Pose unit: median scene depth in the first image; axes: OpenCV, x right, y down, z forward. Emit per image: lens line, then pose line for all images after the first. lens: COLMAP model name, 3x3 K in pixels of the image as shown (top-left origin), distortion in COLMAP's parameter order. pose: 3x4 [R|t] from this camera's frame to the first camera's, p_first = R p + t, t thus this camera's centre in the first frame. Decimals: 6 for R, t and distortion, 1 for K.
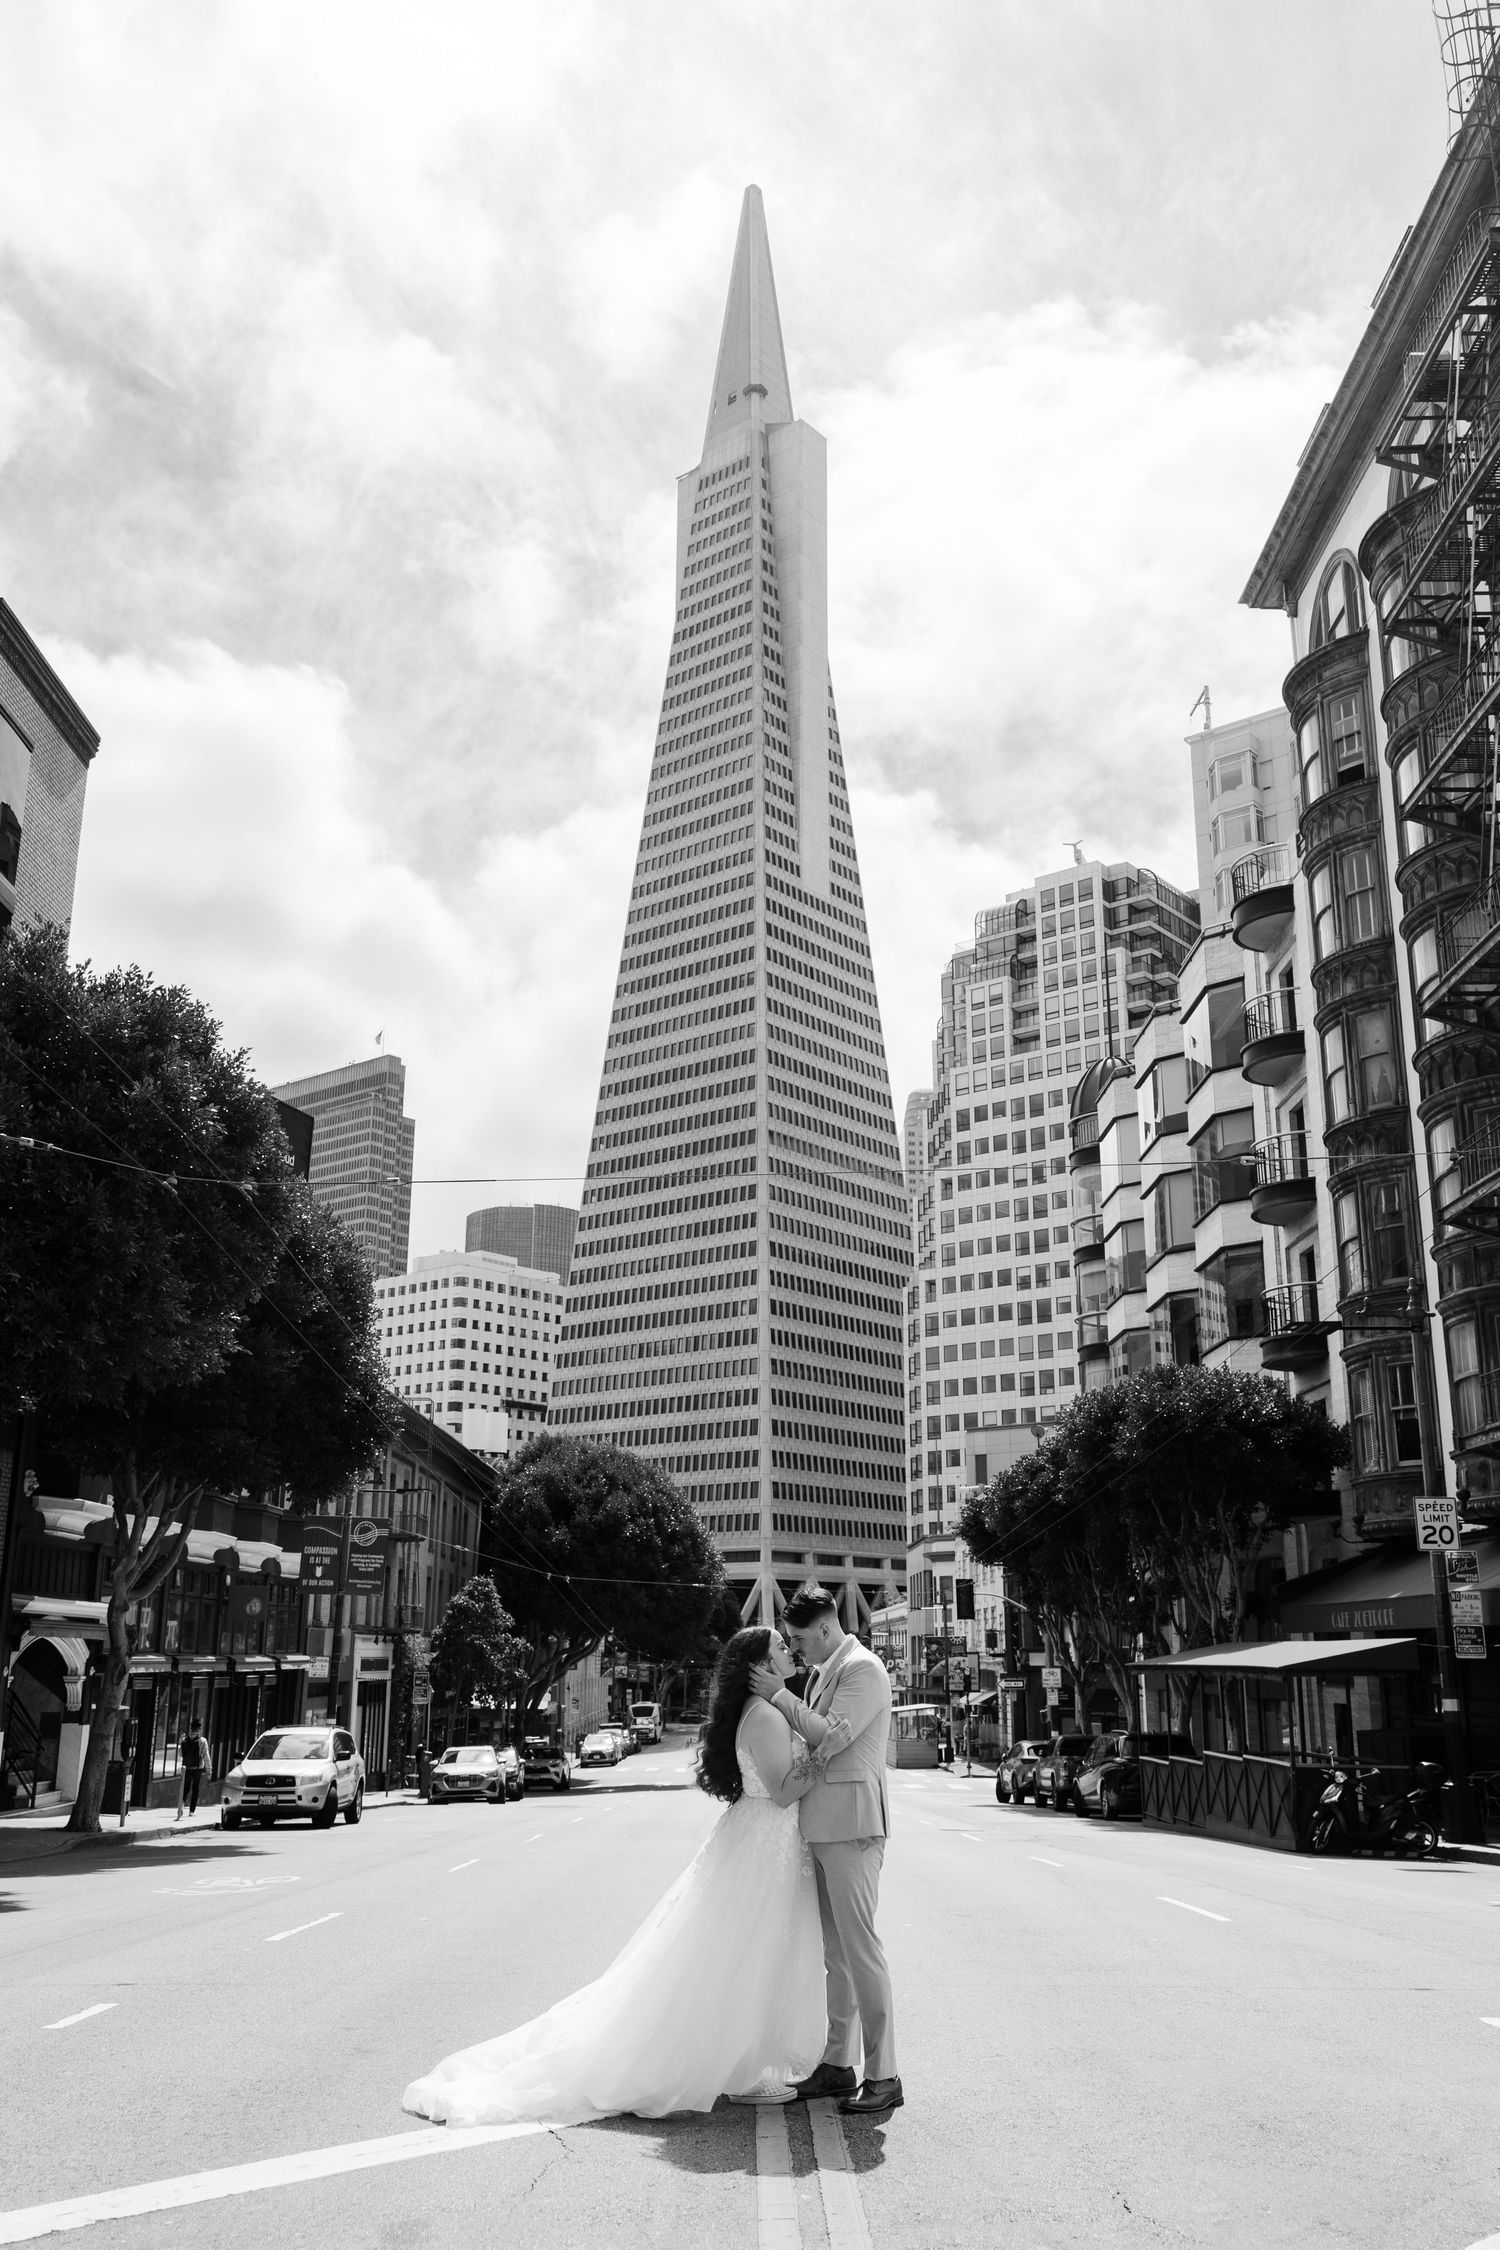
lens RADIAL K [[1877.8, 0, 776.5], [0, 1877.8, 1133.3], [0, 0, 1]] dist [0.002907, 0.002507]
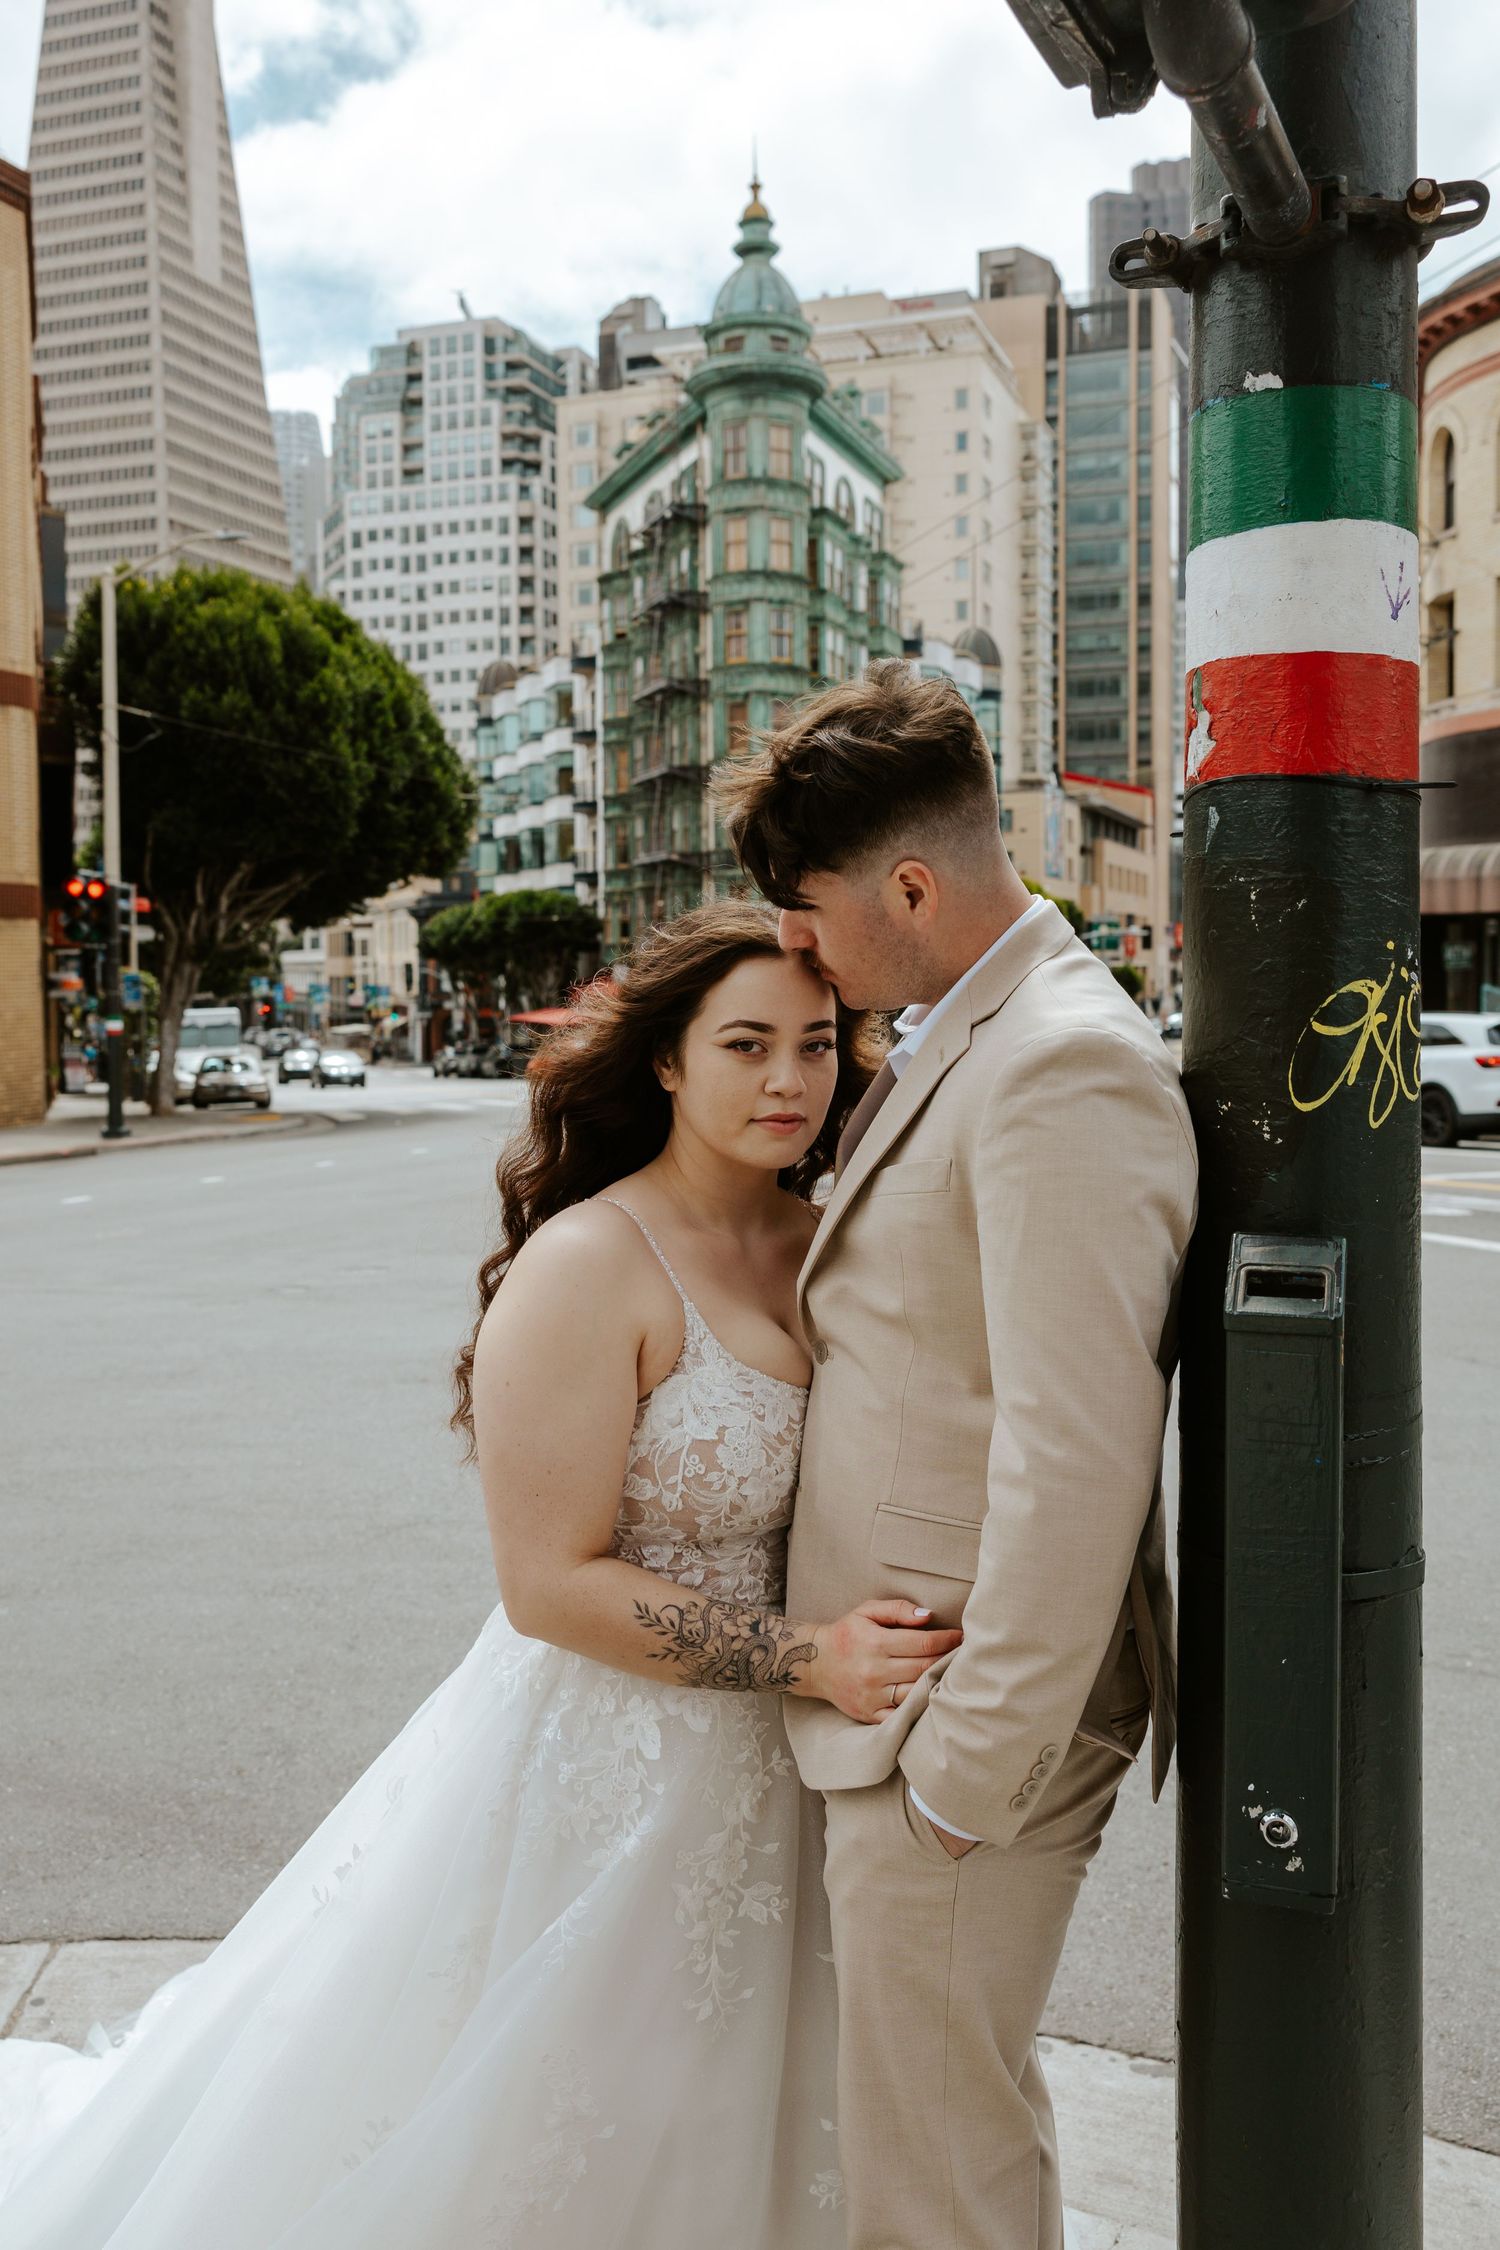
lens RADIAL K [[1875.3, 0, 743.6], [0, 1875.3, 1023.4], [0, 0, 1]] dist [-0.001593, 0.011025]
pose [[0.947754, -0.019438, 0.318411, -0.076490], [-0.076284, 0.955374, 0.285381, -0.109529], [-0.309748, -0.294760, 0.903976, -0.331602]]
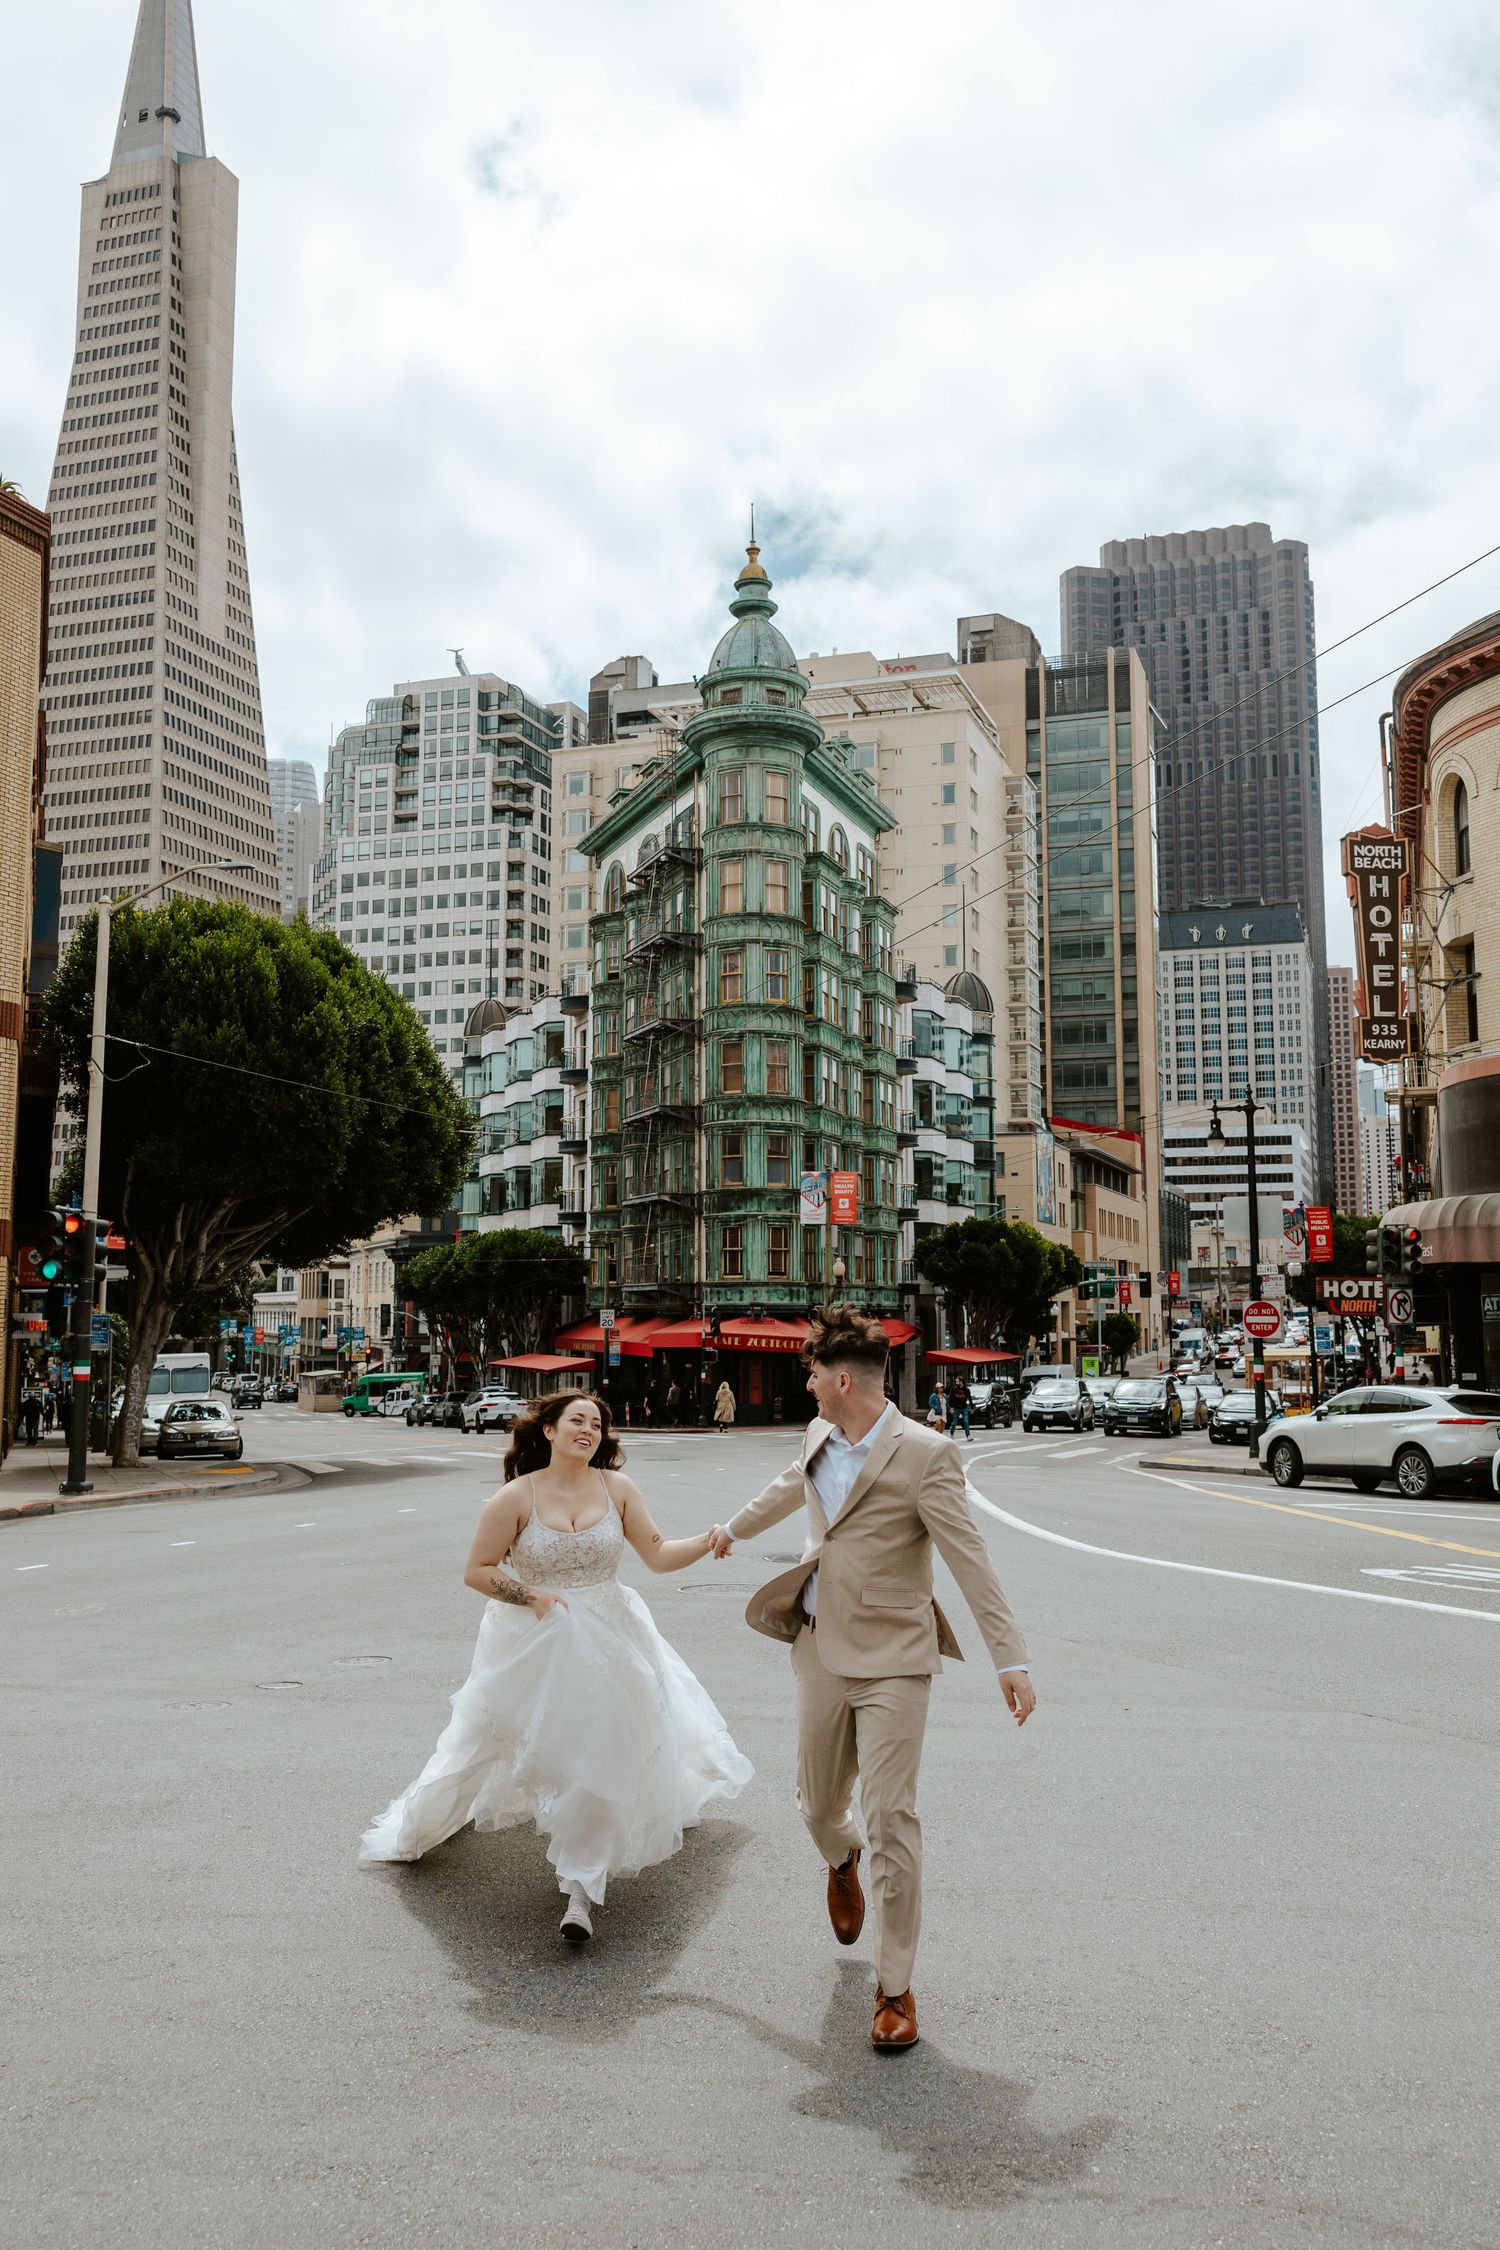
lens RADIAL K [[1891.8, 0, 750.8], [0, 1891.8, 1067.5], [0, 0, 1]] dist [0.013017, 0.007127]
pose [[0.942967, 0.039548, 0.330529, -0.077336], [-0.086981, 0.987696, 0.129969, -0.107325], [-0.321322, -0.151306, 0.934804, -0.323392]]
